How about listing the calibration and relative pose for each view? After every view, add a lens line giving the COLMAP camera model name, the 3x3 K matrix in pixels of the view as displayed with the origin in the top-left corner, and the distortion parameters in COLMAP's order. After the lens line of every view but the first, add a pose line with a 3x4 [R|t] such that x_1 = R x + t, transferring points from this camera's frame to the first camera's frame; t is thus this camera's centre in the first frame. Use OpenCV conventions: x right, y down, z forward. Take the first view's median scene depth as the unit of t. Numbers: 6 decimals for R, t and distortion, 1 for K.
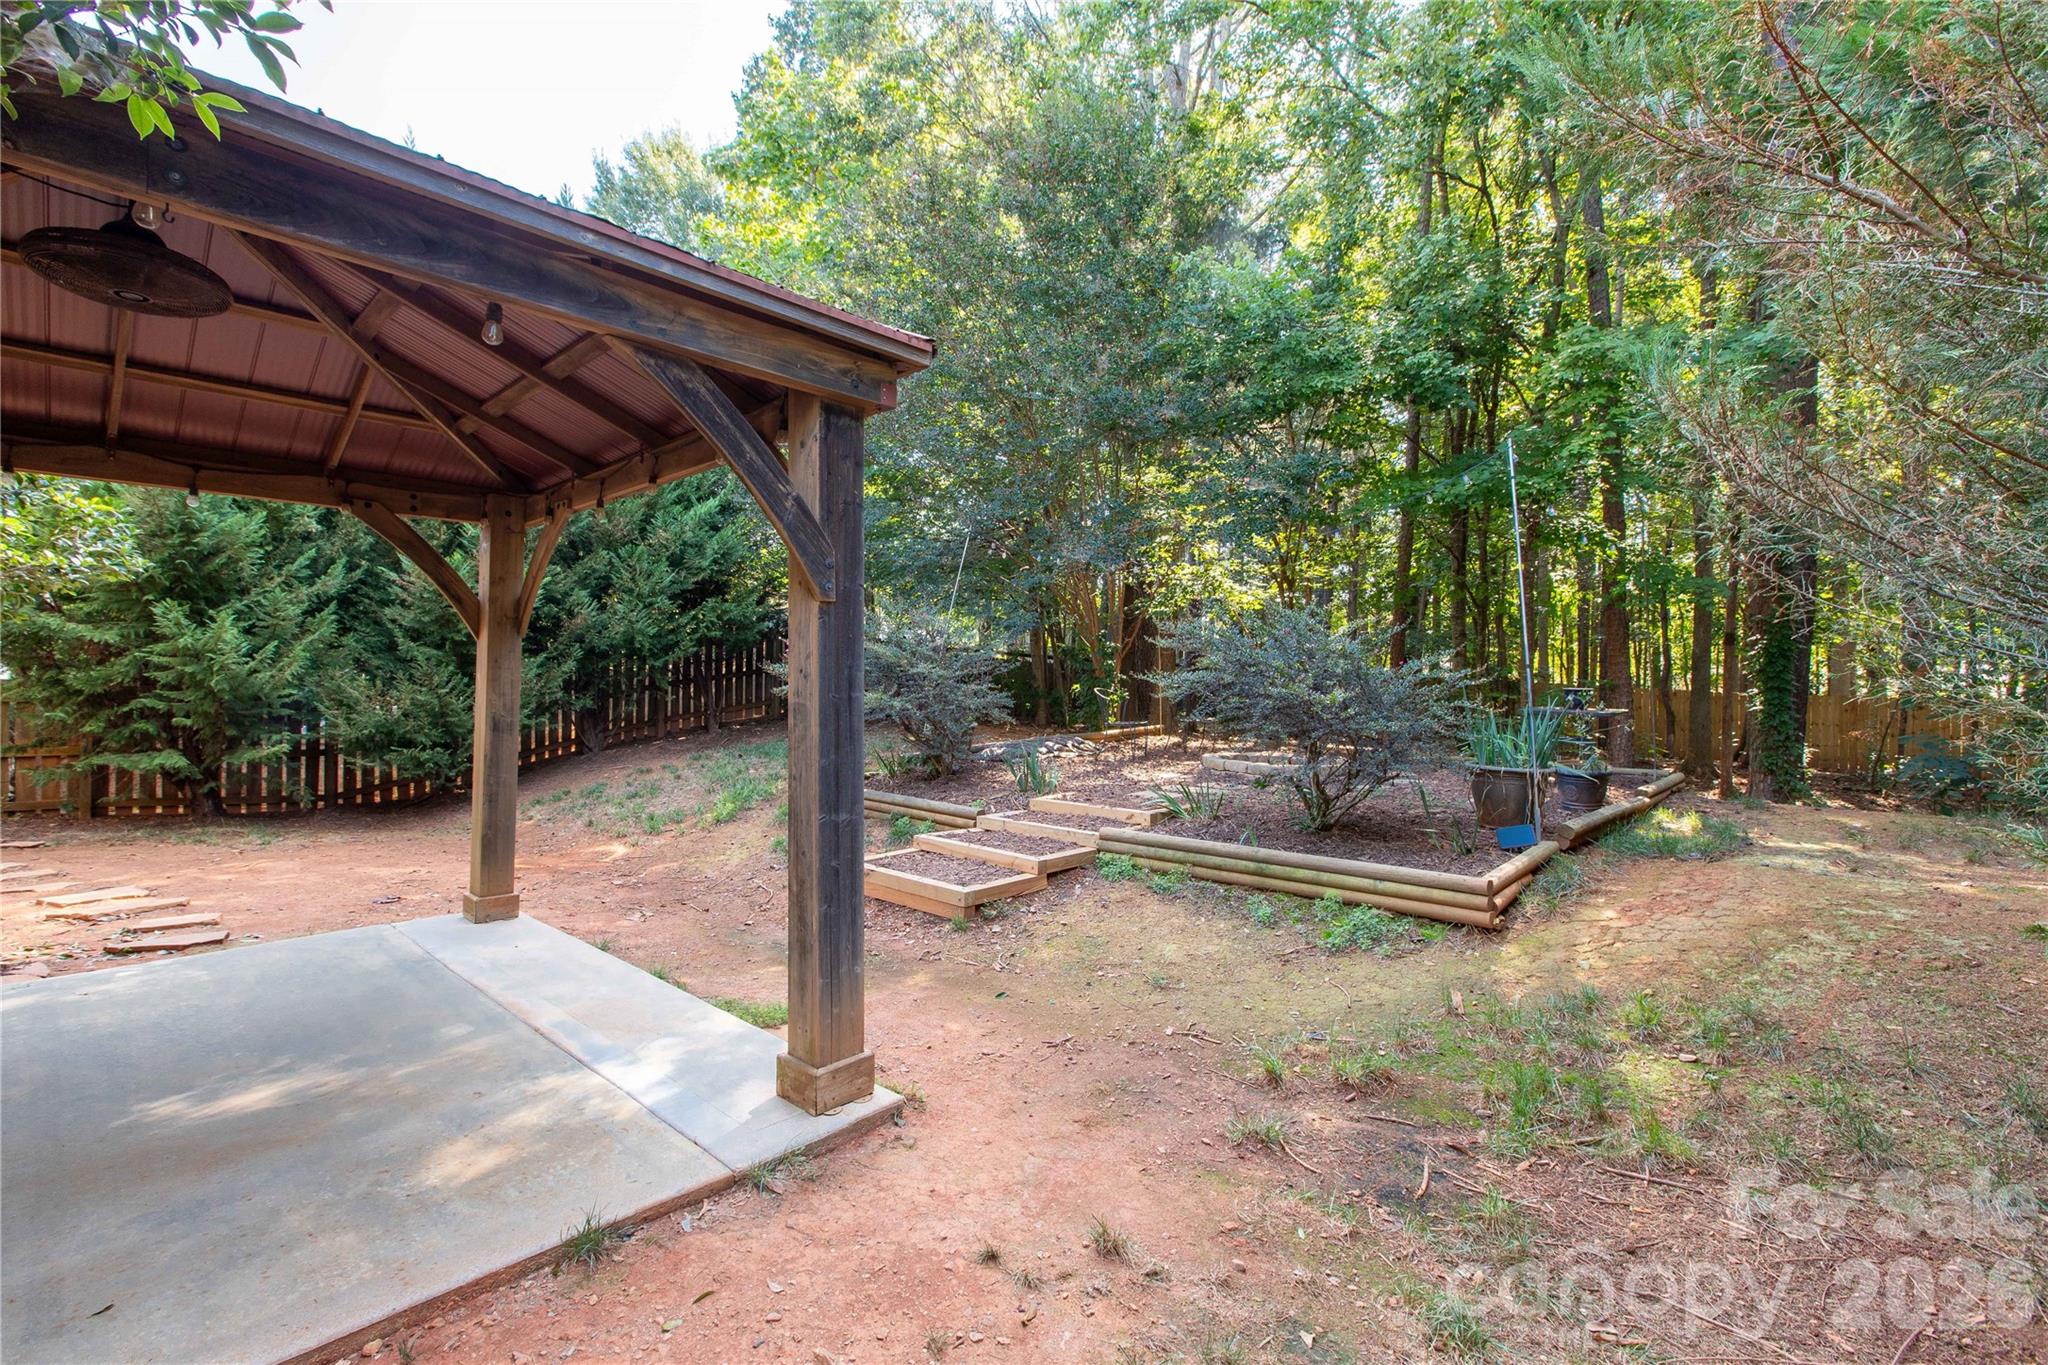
lens RADIAL K [[911.9, 0, 1012.1], [0, 911.9, 668.5], [0, 0, 1]] dist [-0.003035, -0.000381]
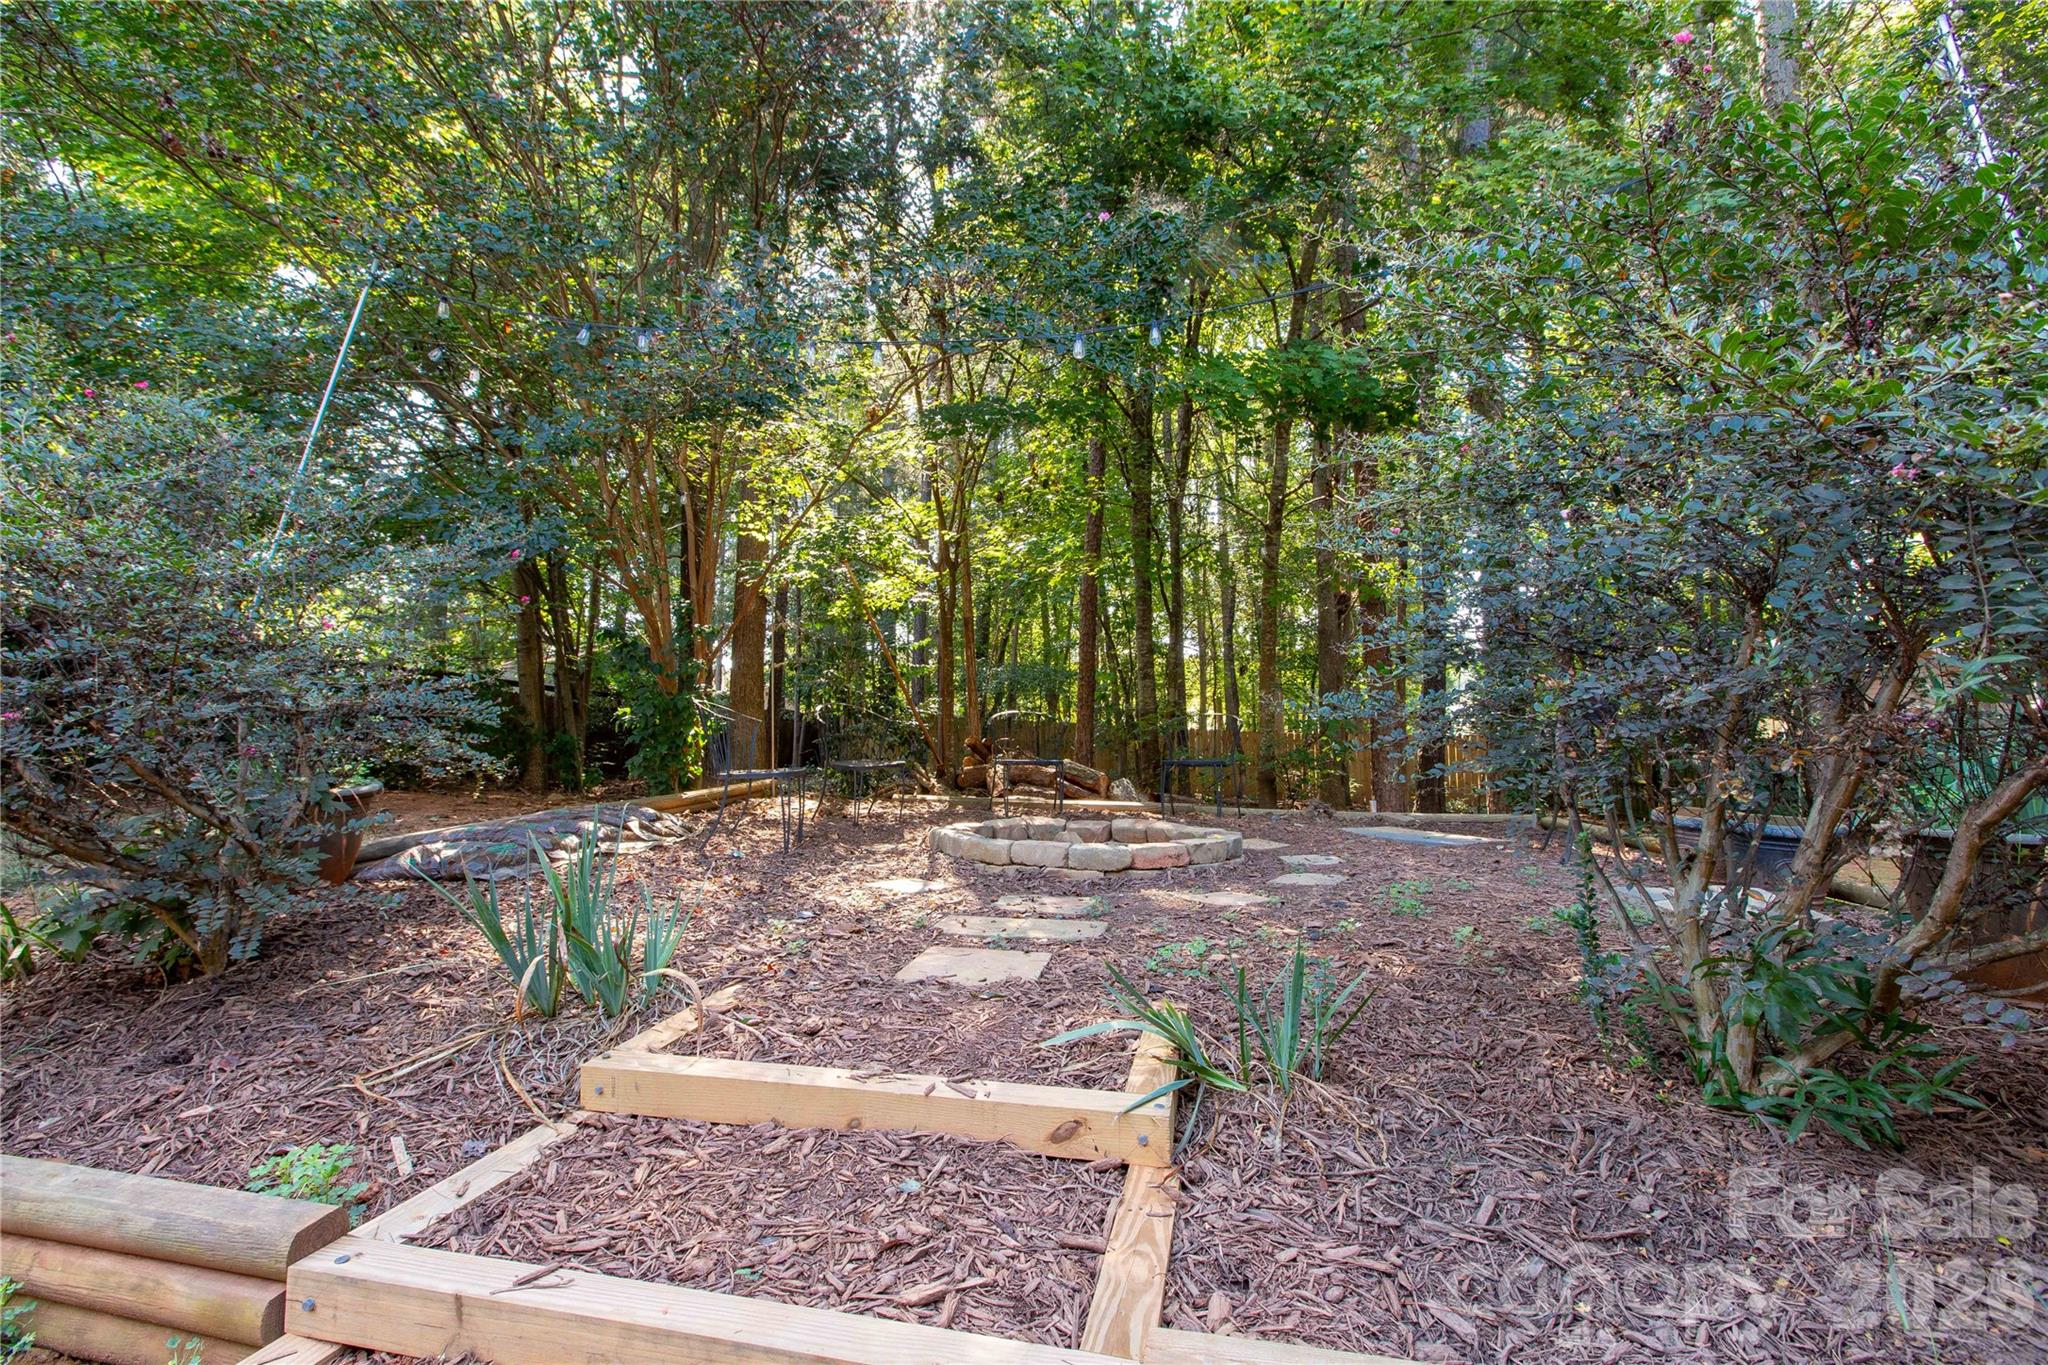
lens RADIAL K [[911.9, 0, 1012.1], [0, 911.9, 668.5], [0, 0, 1]] dist [-0.003035, -0.000381]
pose [[0.861017, 0.033631, 0.507464, -0.007215], [-0.002940, 0.998124, -0.061161, 0.038183], [-0.508568, 0.051169, 0.859500, 0.583188]]
